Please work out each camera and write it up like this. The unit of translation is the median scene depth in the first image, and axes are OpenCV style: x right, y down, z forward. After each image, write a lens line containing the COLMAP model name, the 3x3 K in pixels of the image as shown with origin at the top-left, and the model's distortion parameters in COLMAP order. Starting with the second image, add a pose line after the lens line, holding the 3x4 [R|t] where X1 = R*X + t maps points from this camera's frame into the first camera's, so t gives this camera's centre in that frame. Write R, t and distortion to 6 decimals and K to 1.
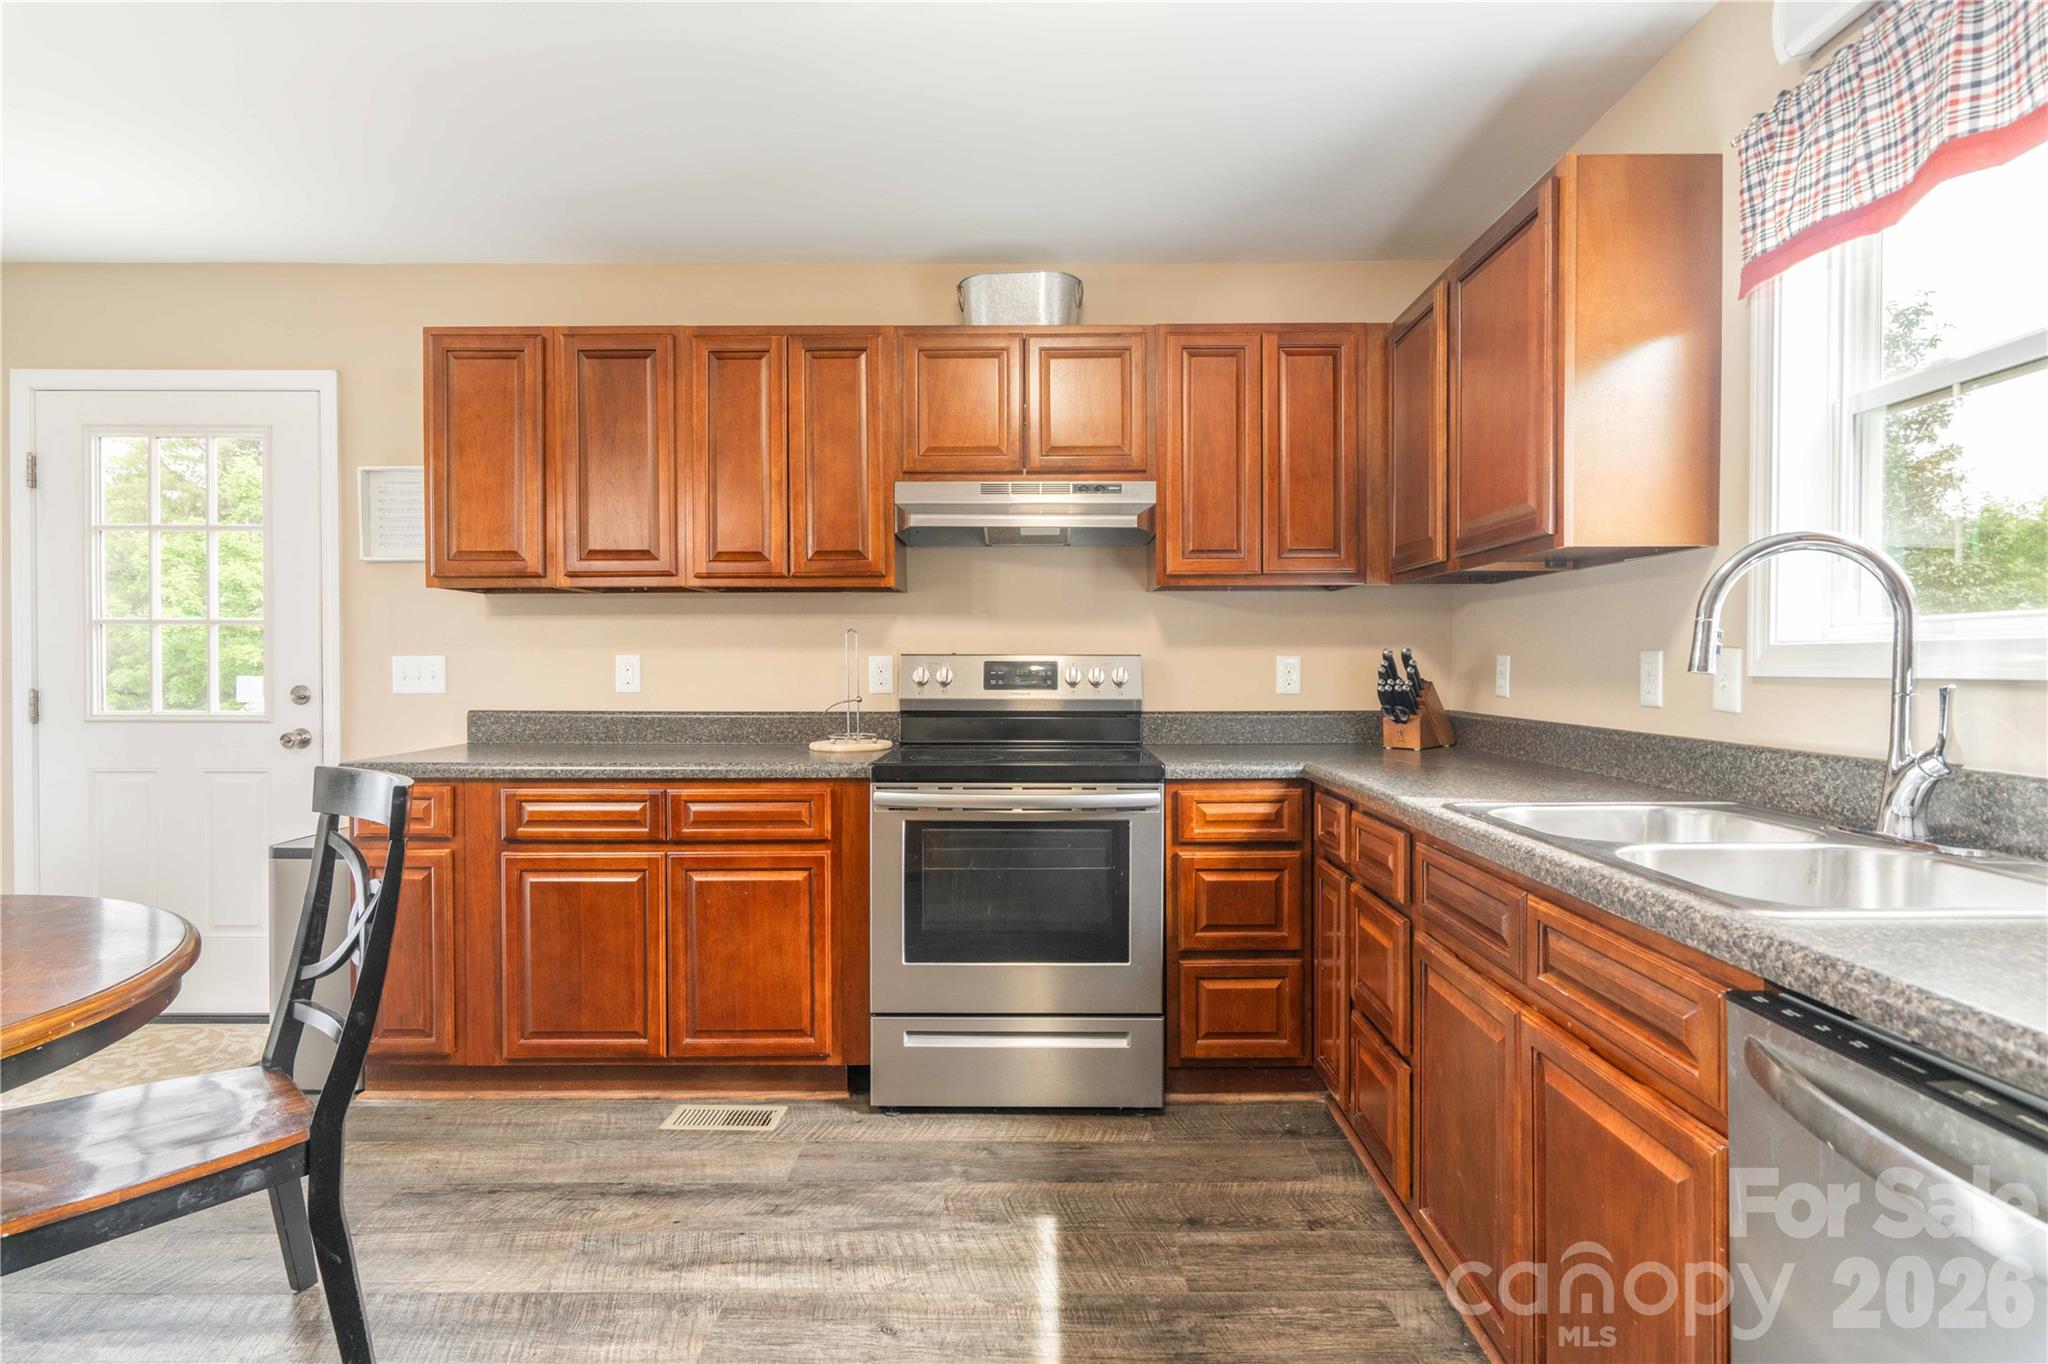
lens RADIAL K [[1011.1, 0, 1027.6], [0, 1011.1, 674.0], [0, 0, 1]] dist [0.001680, 0.000392]
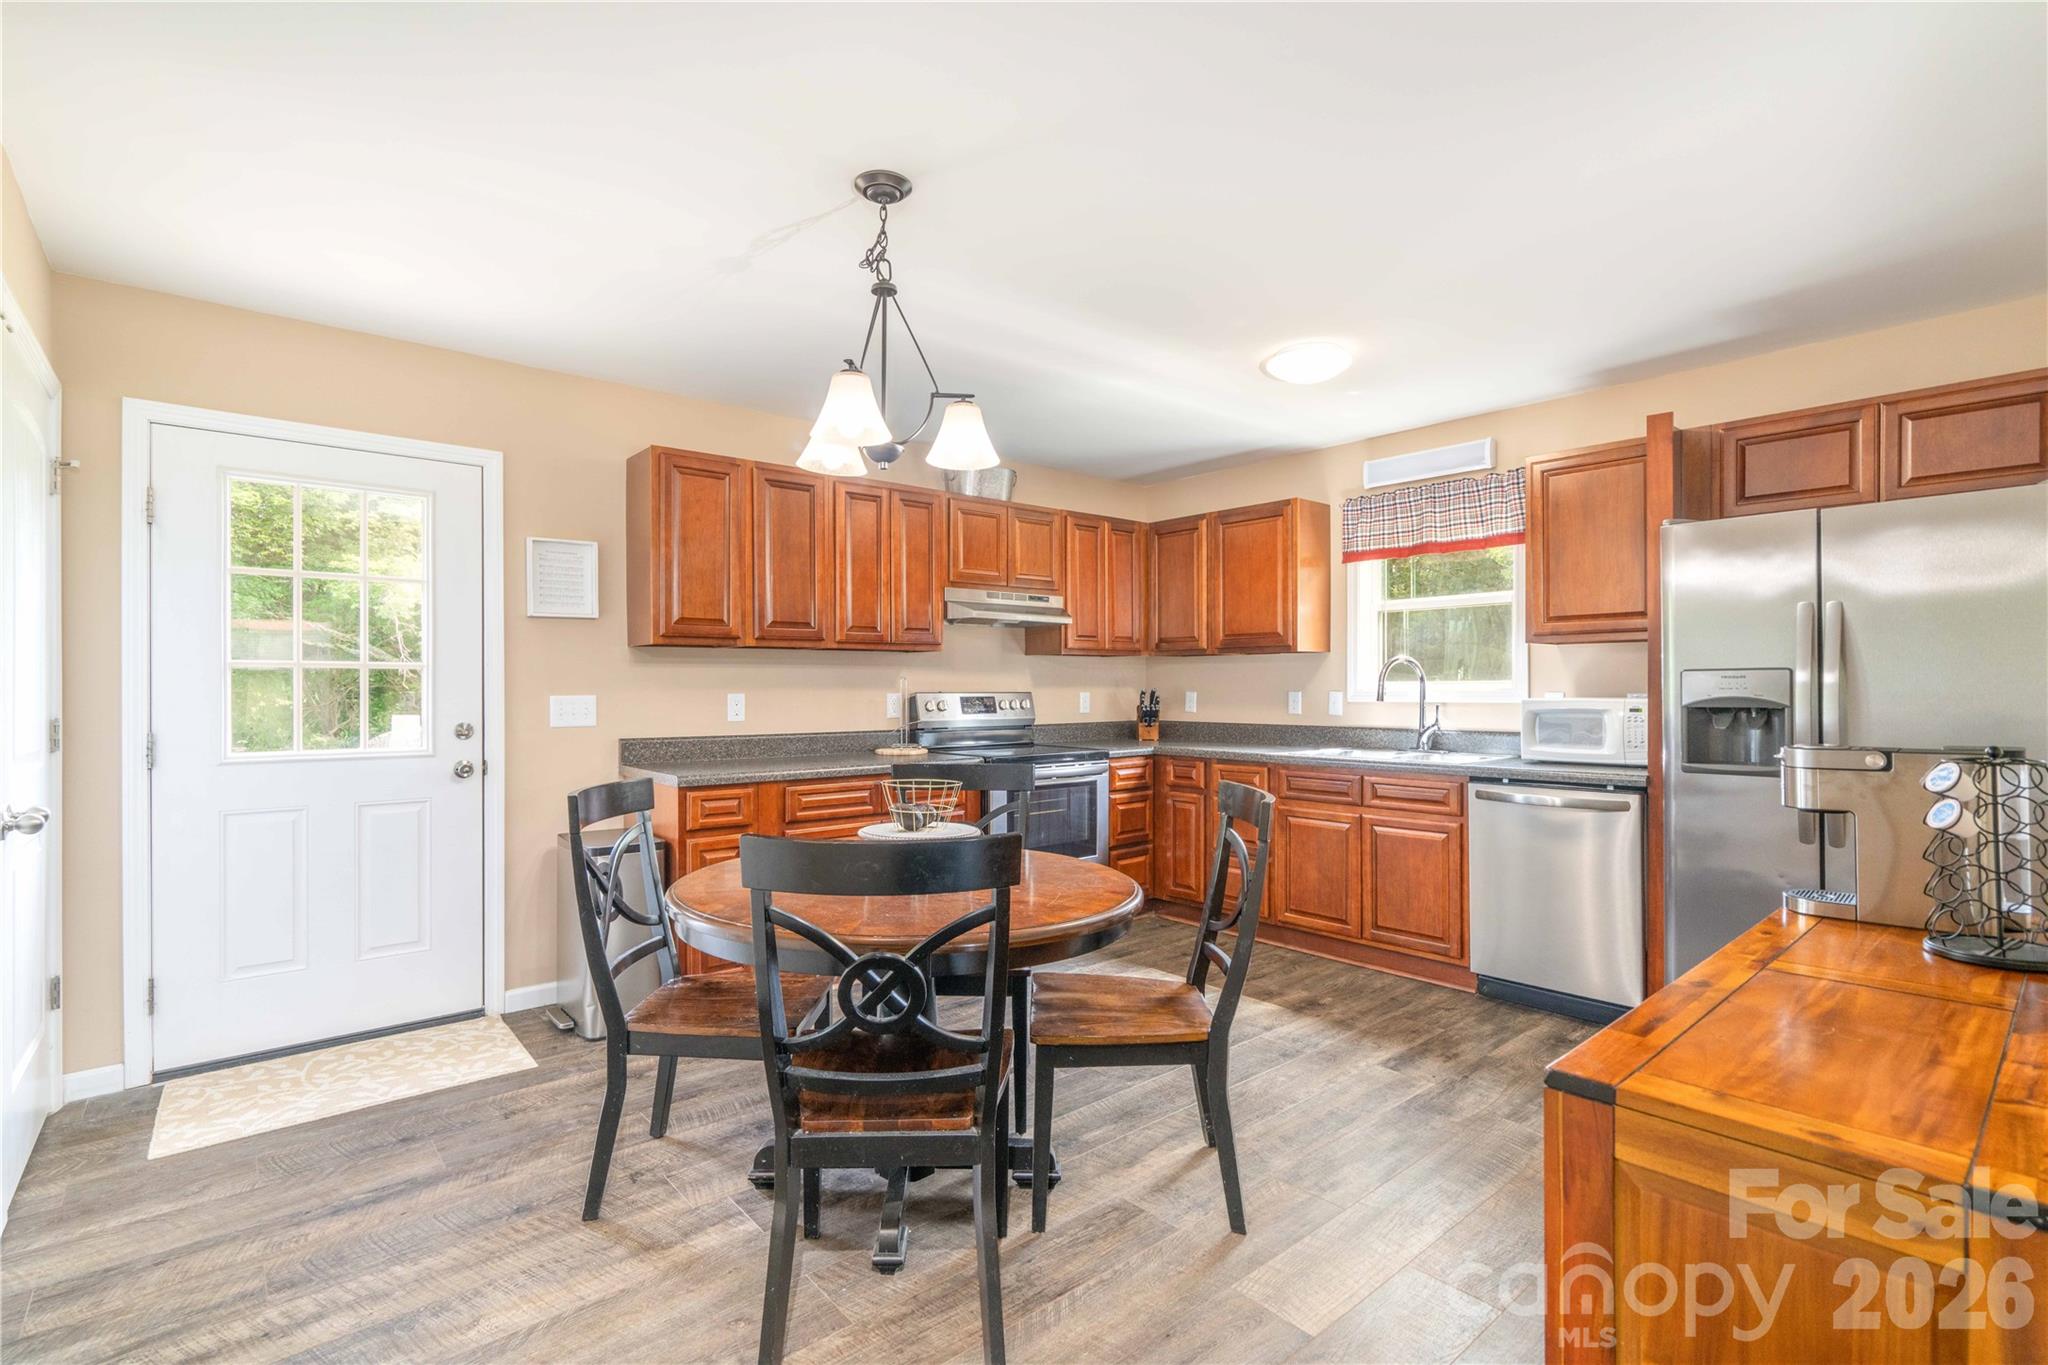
lens RADIAL K [[955.3, 0, 1023.0], [0, 955.3, 688.0], [0, 0, 1]] dist [-0.000866, 0.000164]
pose [[0.759470, -0.001680, 0.650541, -1.147791], [0.008505, 0.999937, -0.007347, -0.016932], [-0.650487, 0.011112, 0.759436, -0.274140]]
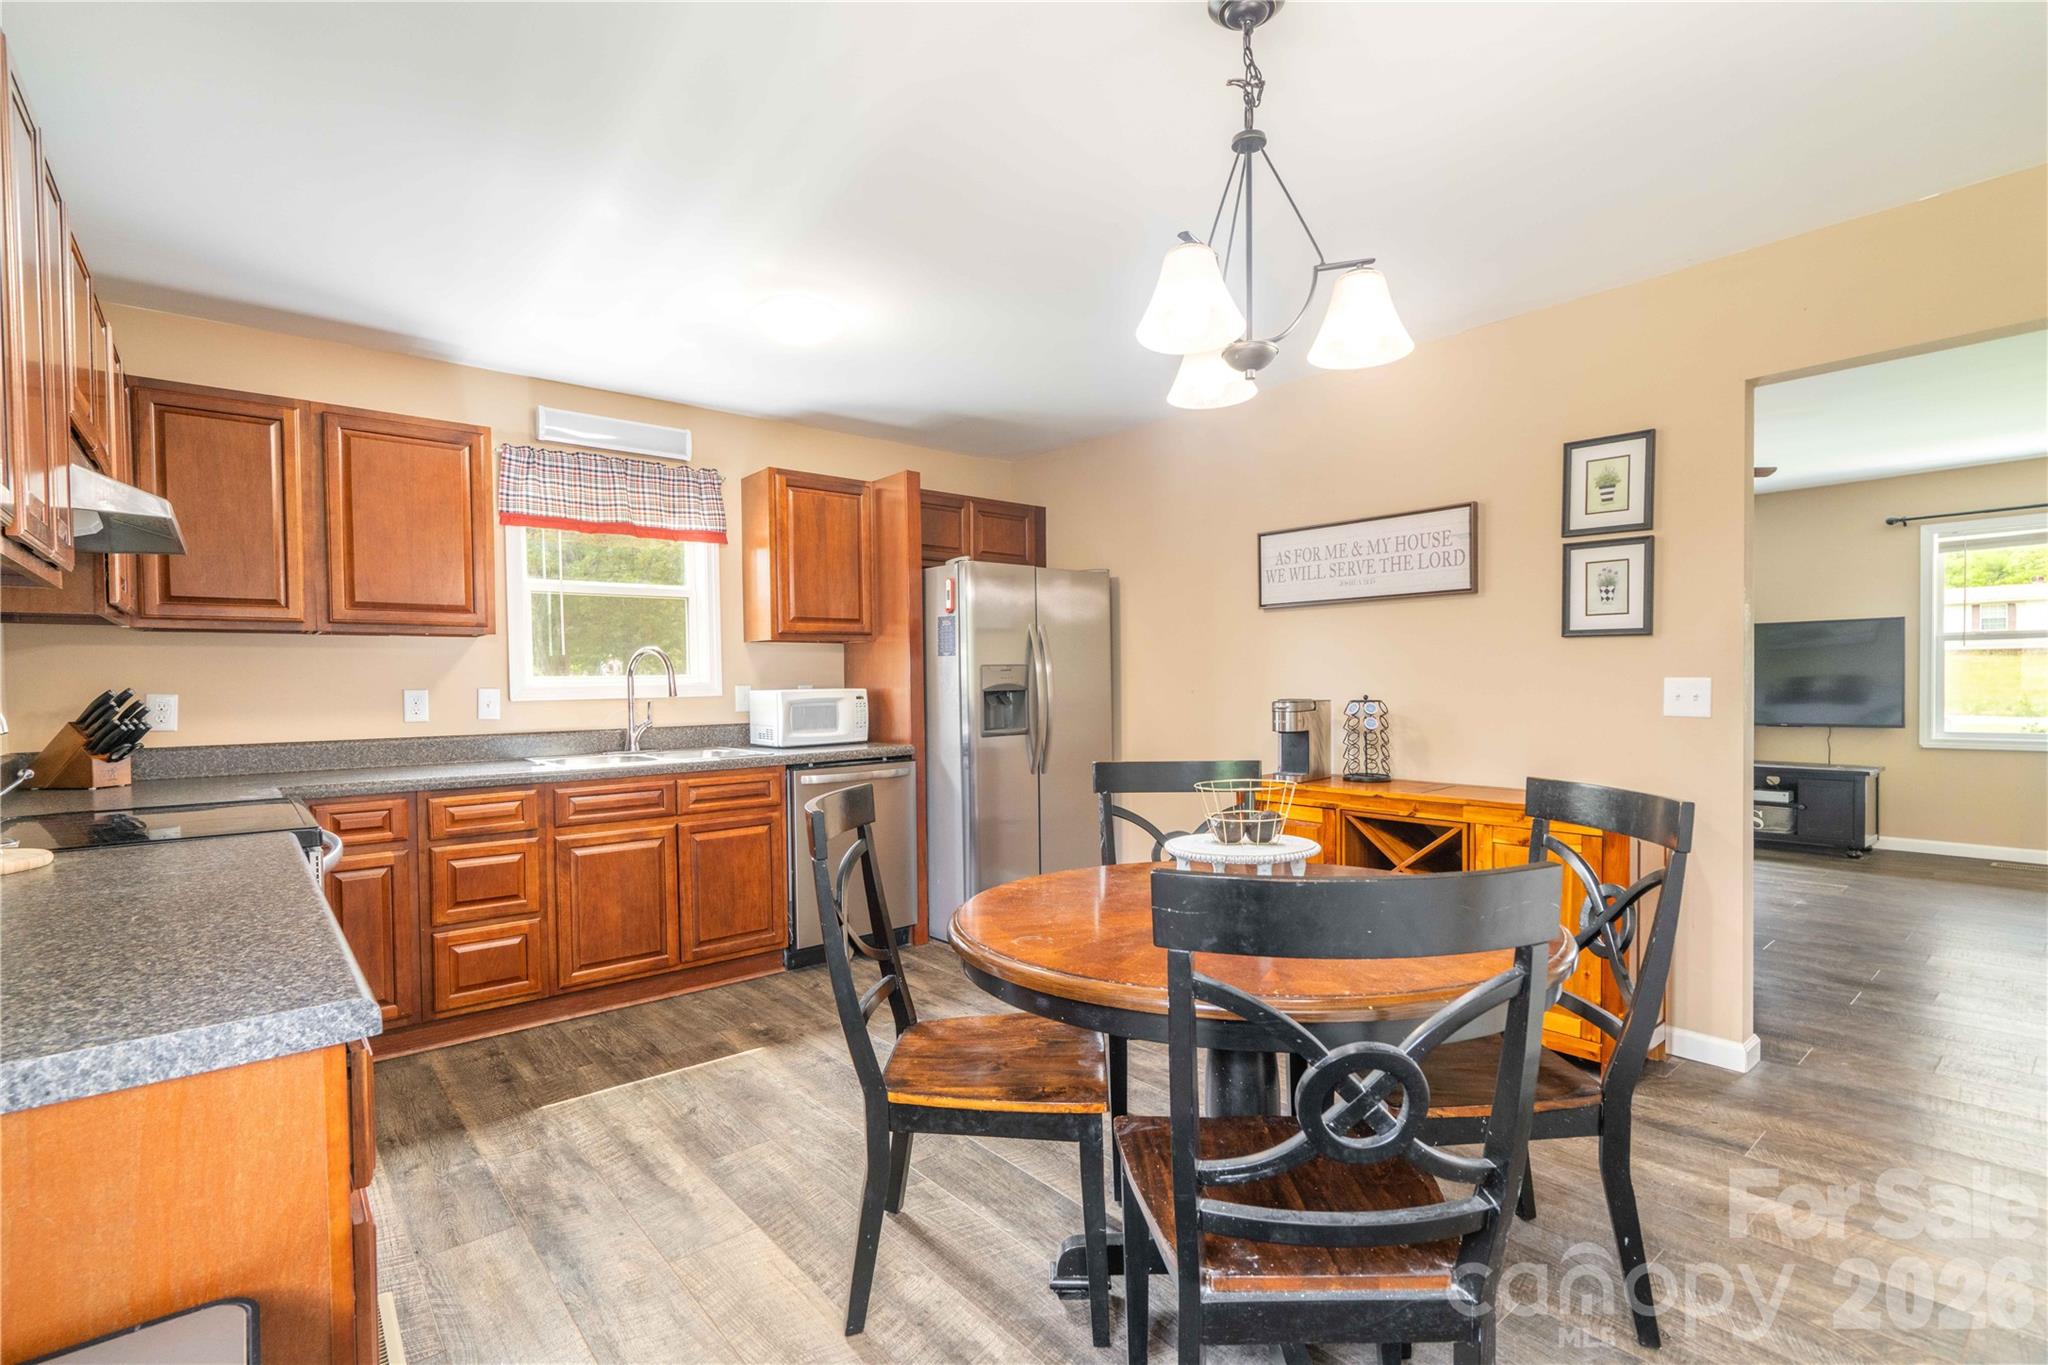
lens RADIAL K [[942.5, 0, 1007.8], [0, 942.5, 701.8], [0, 0, 1]] dist [-0.002568, 0.000836]
pose [[-0.632334, -0.009518, 0.774638, -1.070142], [0.021084, 0.999343, 0.029490, -0.024109], [-0.774409, 0.034980, -0.631717, 1.018951]]
